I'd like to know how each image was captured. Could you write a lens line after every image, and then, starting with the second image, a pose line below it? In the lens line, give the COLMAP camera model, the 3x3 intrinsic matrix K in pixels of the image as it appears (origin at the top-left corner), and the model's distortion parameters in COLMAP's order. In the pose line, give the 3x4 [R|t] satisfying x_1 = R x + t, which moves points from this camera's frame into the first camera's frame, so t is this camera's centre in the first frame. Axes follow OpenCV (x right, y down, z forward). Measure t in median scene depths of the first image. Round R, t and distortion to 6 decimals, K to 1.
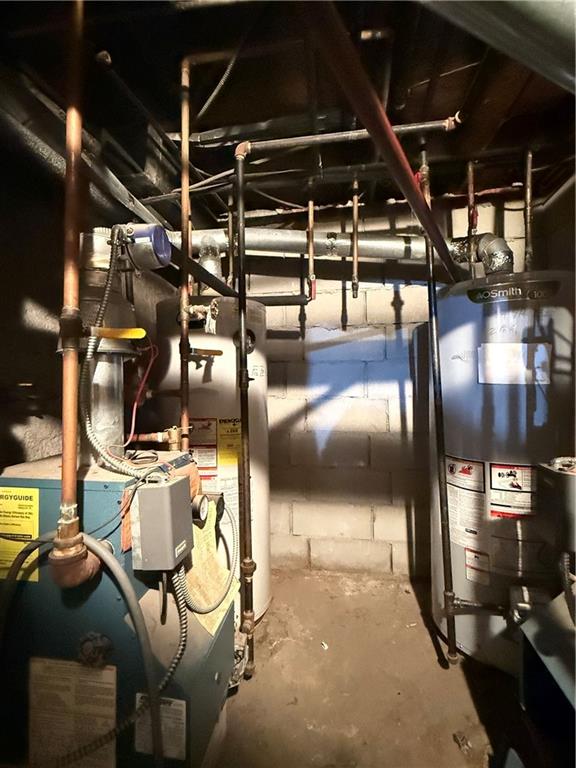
lens RADIAL K [[360.3, 0, 288.7], [0, 360.3, 379.9], [0, 0, 1]] dist [0.003870, 0.000466]
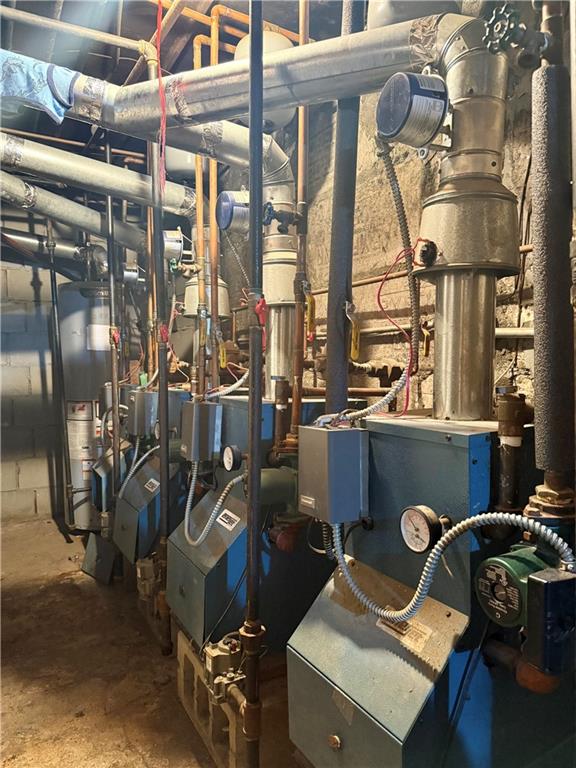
lens RADIAL K [[529.6, 0, 287.8], [0, 529.6, 385.9], [0, 0, 1]] dist [0.011491, 0.001389]
pose [[0.774853, -0.029787, 0.631439, -0.161687], [0.001898, 0.998994, 0.044797, 0.040401], [-0.632138, -0.033512, 0.774131, -0.856379]]
